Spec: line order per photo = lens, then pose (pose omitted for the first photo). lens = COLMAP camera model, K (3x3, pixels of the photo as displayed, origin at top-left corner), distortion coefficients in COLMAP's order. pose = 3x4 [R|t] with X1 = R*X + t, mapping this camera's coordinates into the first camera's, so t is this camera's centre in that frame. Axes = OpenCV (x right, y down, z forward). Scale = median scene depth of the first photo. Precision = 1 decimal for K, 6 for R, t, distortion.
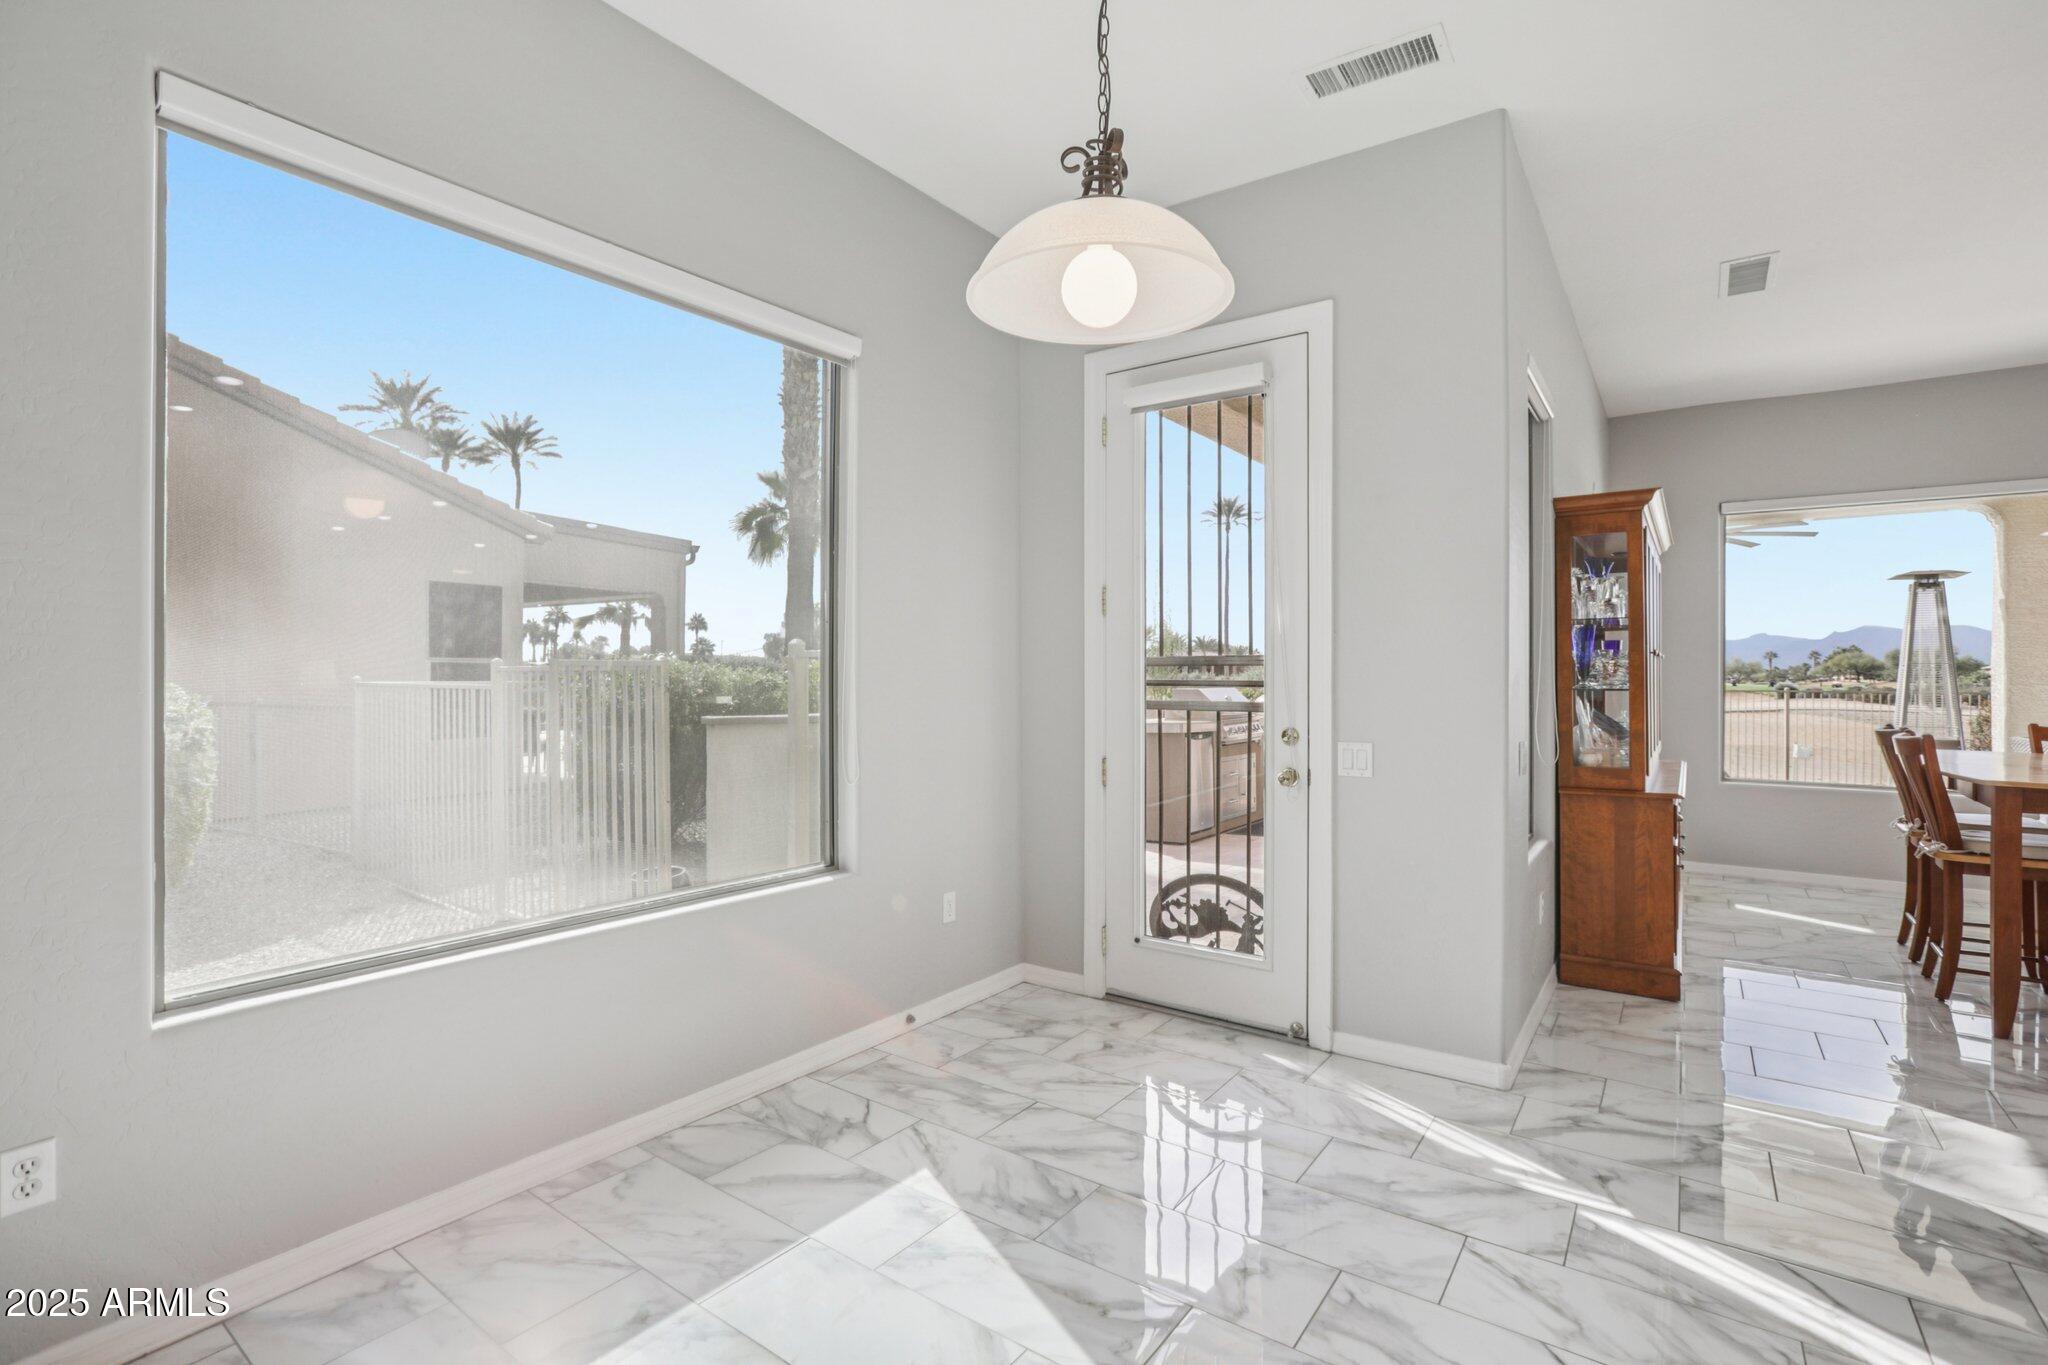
lens RADIAL K [[949.2, 0, 1006.2], [0, 949.2, 674.6], [0, 0, 1]] dist [-0.048838, 0.015975]
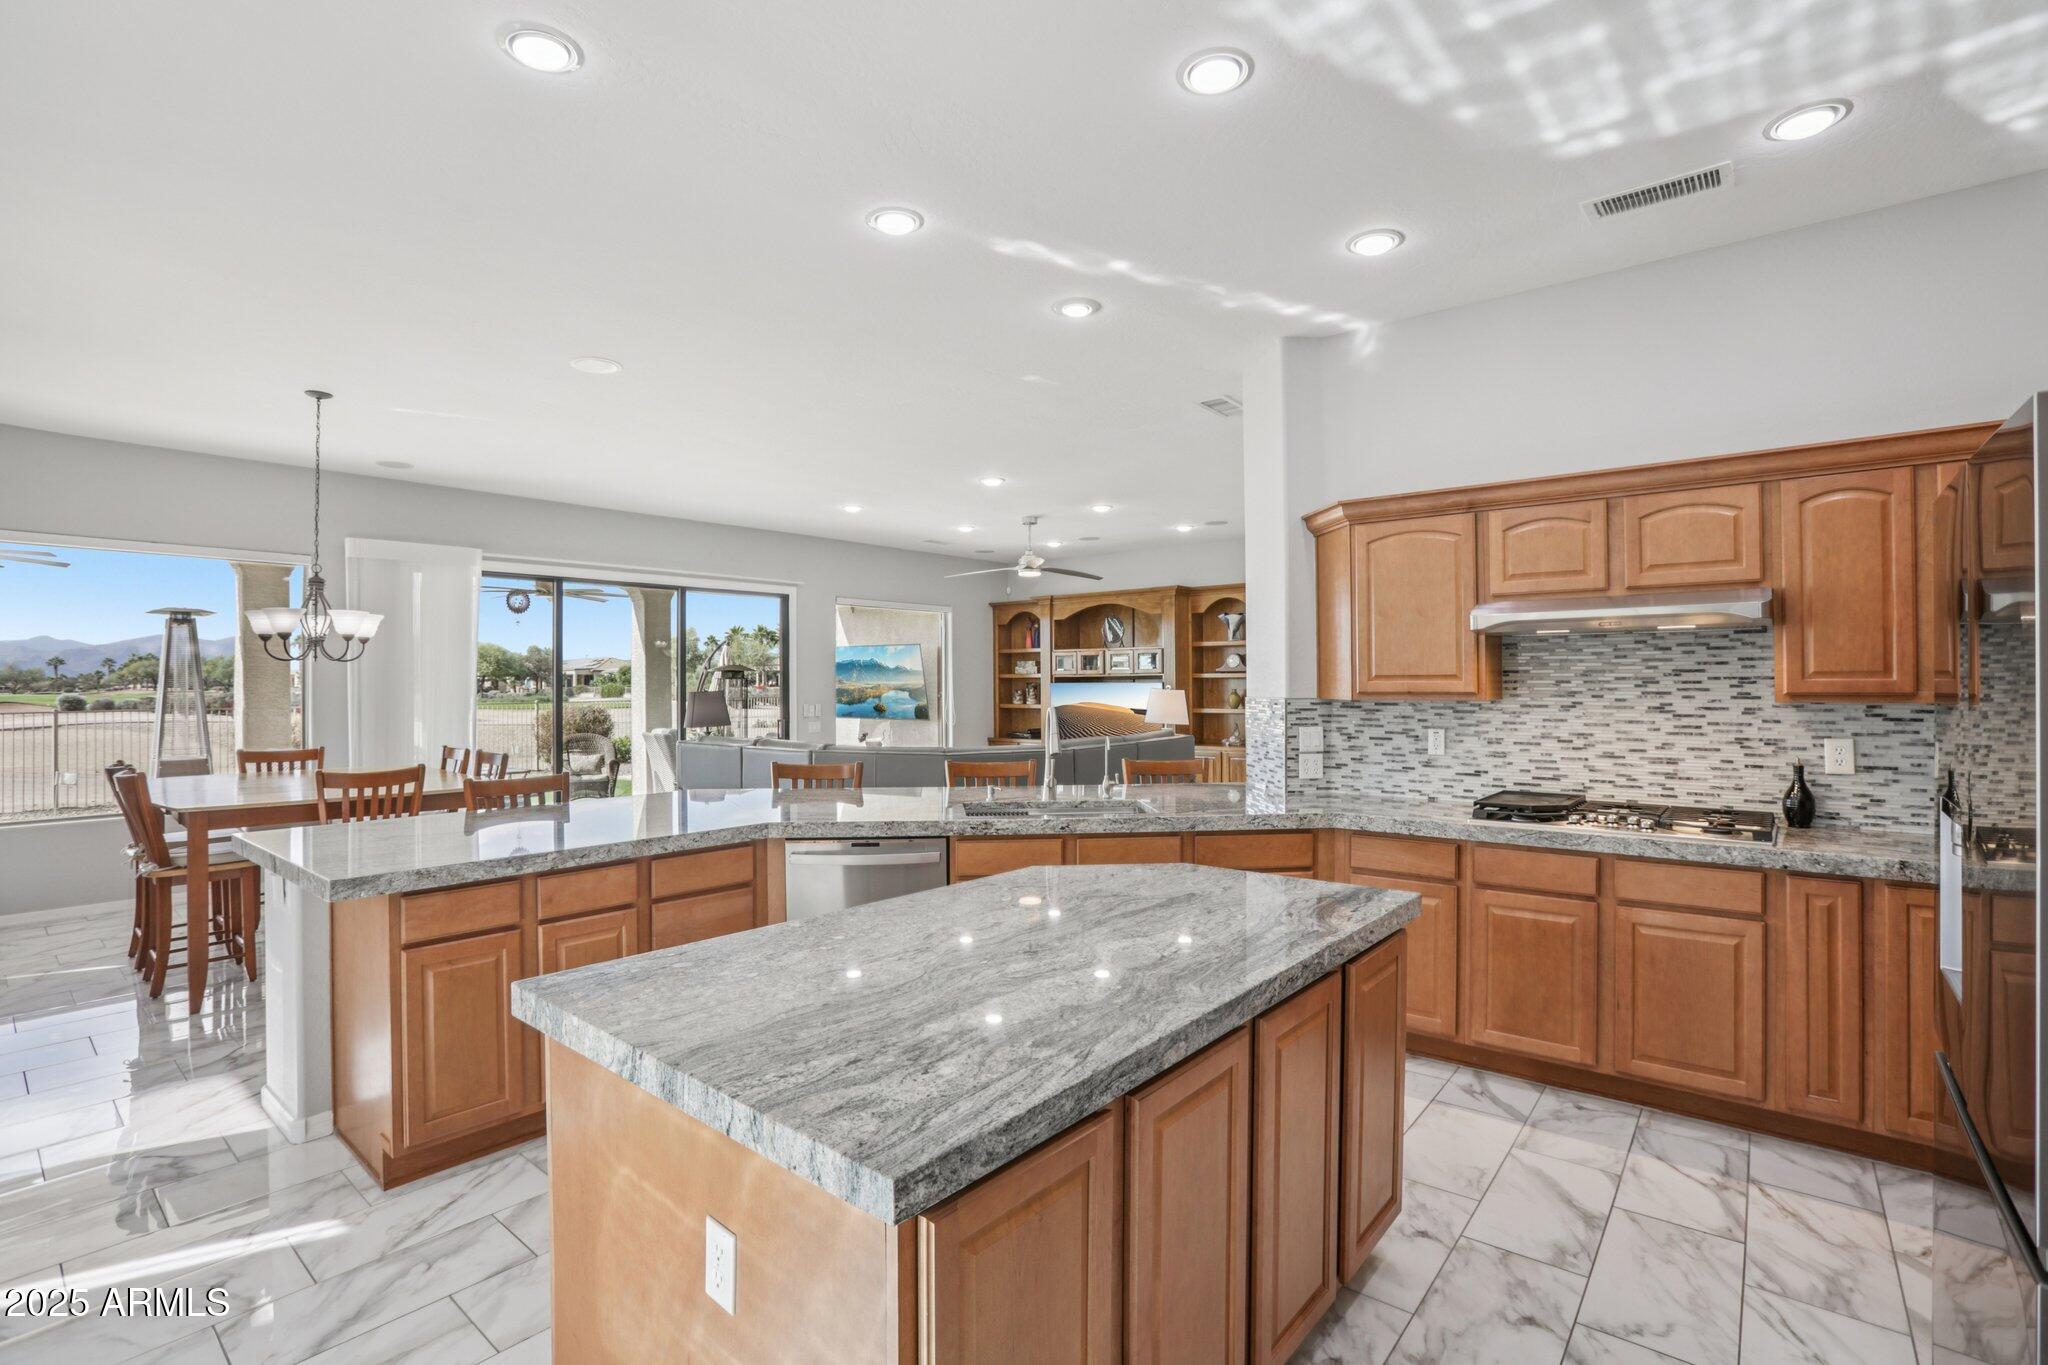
lens RADIAL K [[949.2, 0, 1016.3], [0, 949.2, 672.2], [0, 0, 1]] dist [-0.048838, 0.015975]
pose [[0.072263, 0.008244, 0.997352, -0.070835], [0.005072, 0.999950, -0.008633, -0.043579], [-0.997373, 0.005682, 0.072218, -0.182791]]
